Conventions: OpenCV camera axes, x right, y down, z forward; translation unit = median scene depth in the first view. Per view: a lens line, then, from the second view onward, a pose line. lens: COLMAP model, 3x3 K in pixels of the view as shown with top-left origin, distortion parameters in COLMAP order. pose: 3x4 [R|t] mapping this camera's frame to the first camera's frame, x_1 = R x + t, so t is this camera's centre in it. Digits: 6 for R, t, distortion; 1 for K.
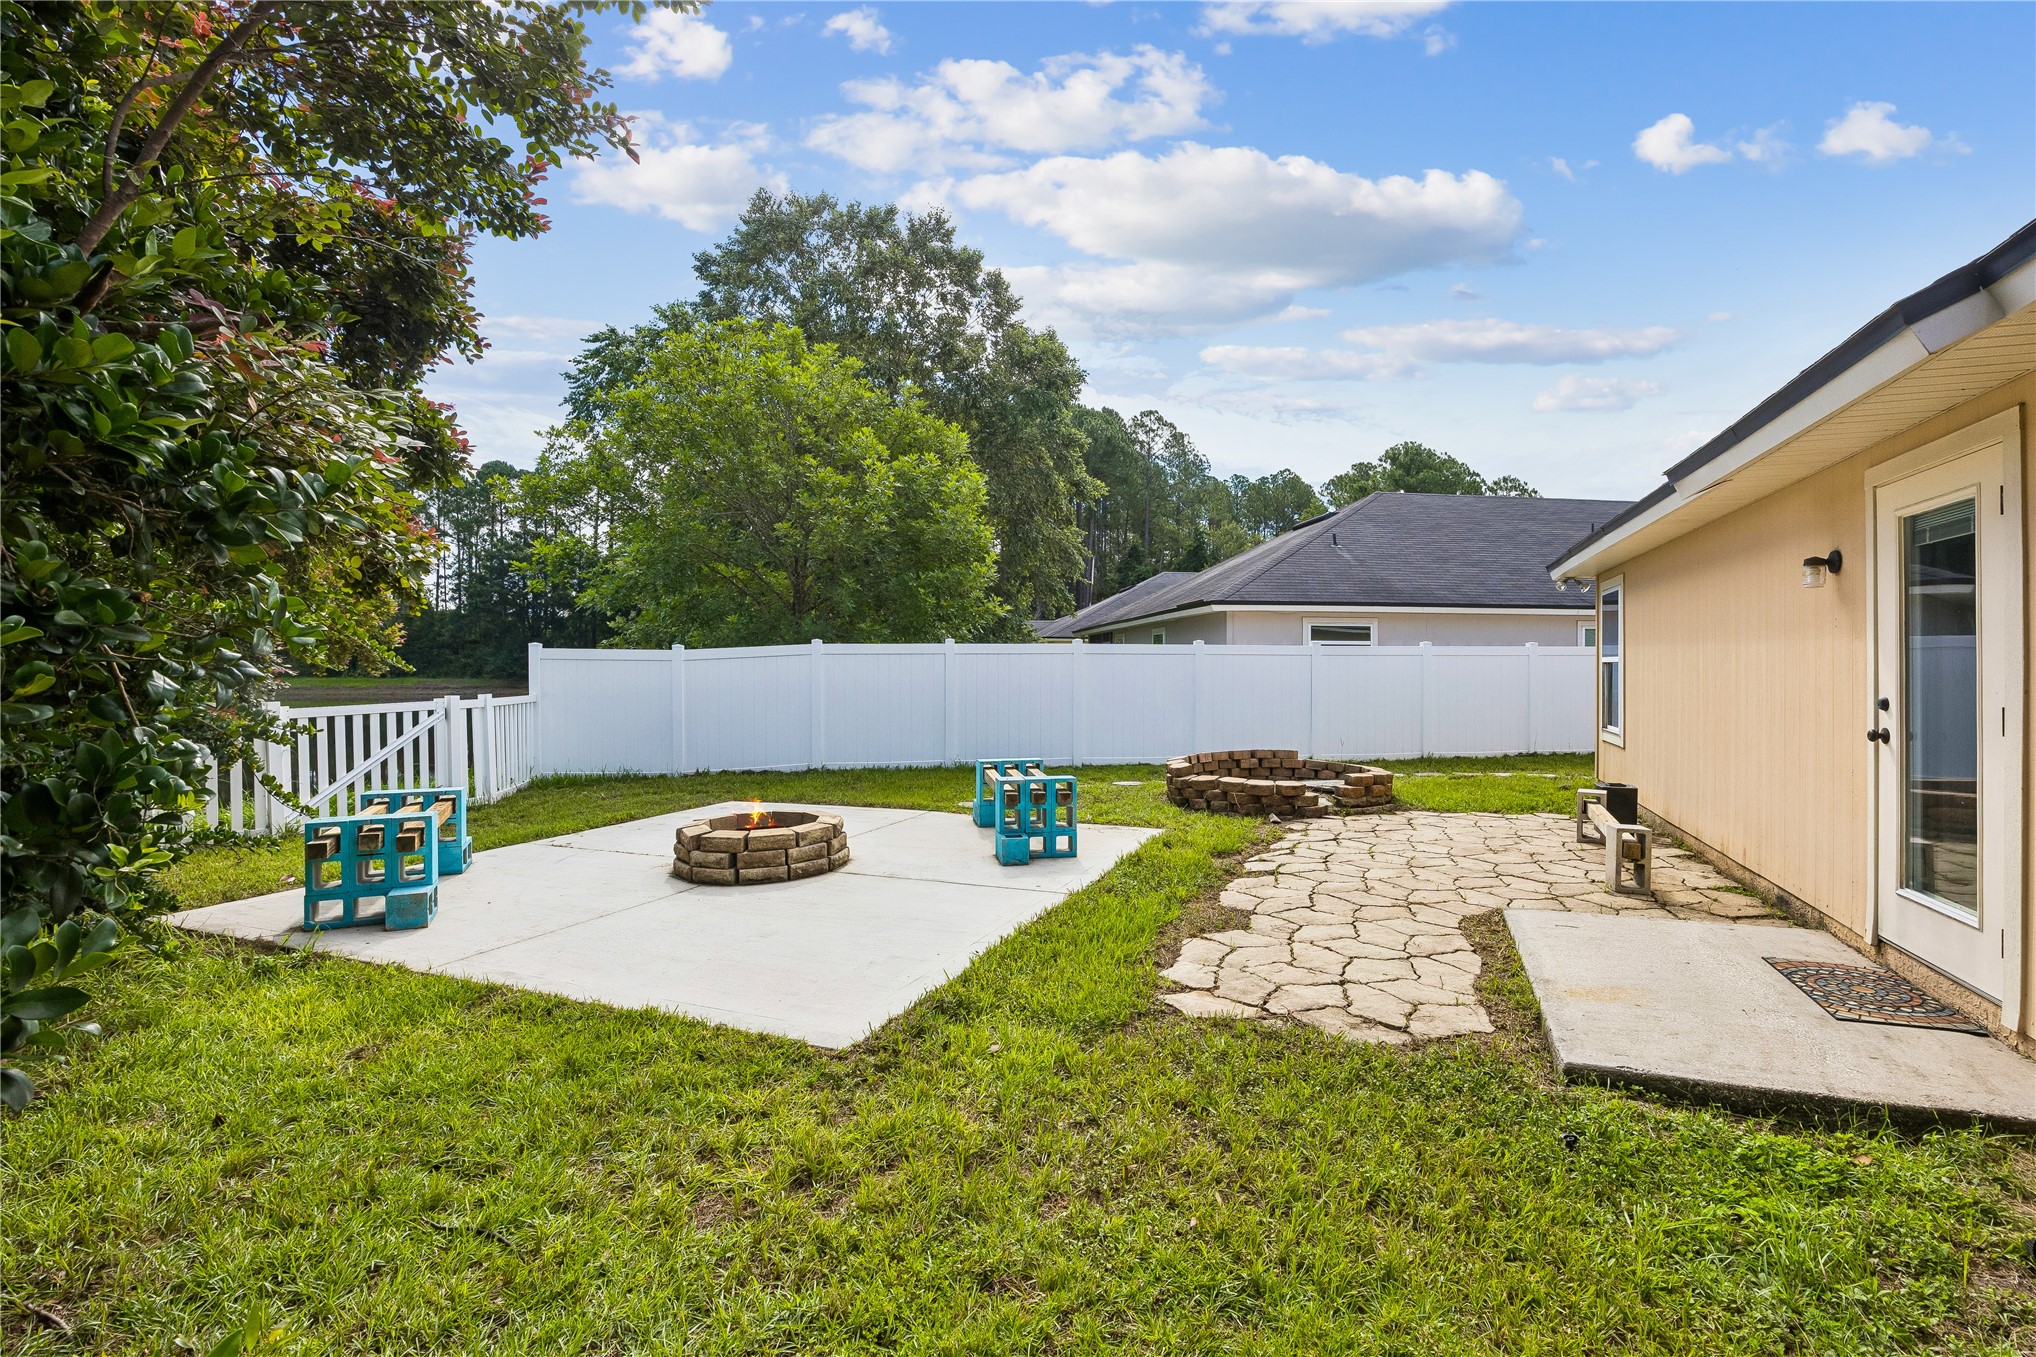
lens RADIAL K [[883.2, 0, 1036.7], [0, 883.2, 680.9], [0, 0, 1]] dist [-0.013094, 0.000222]
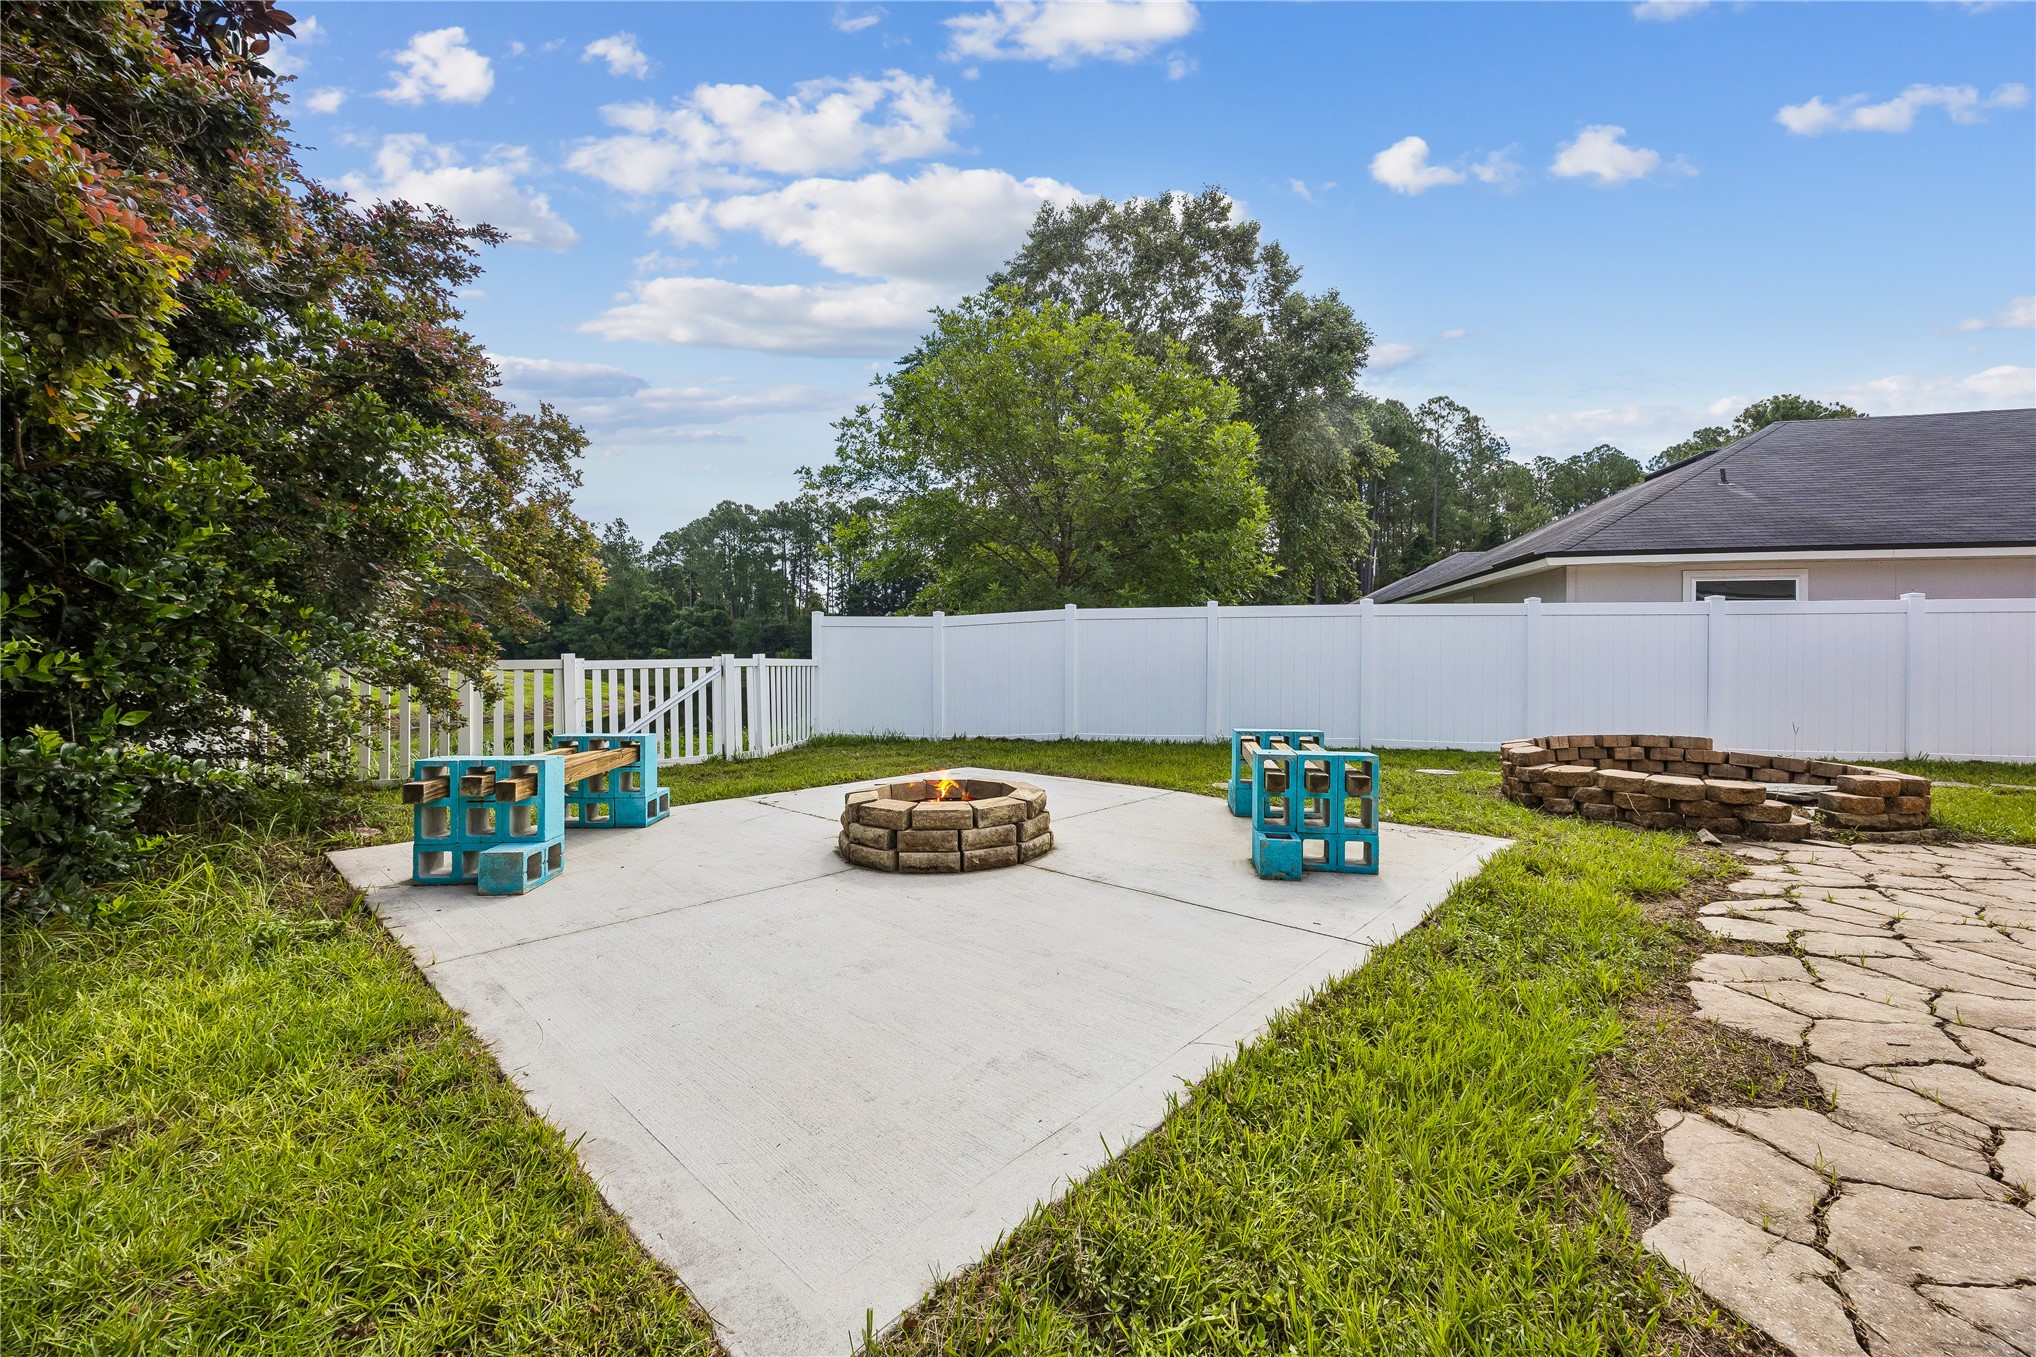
lens RADIAL K [[774.3, 0, 1021.4], [0, 774.3, 668.1], [0, 0, 1]] dist [-0.000858, -0.001128]
pose [[0.935460, 0.008737, -0.353324, -0.000778], [-0.010841, 0.999933, -0.003978, 0.026115], [0.353266, 0.007551, 0.935493, 0.191348]]
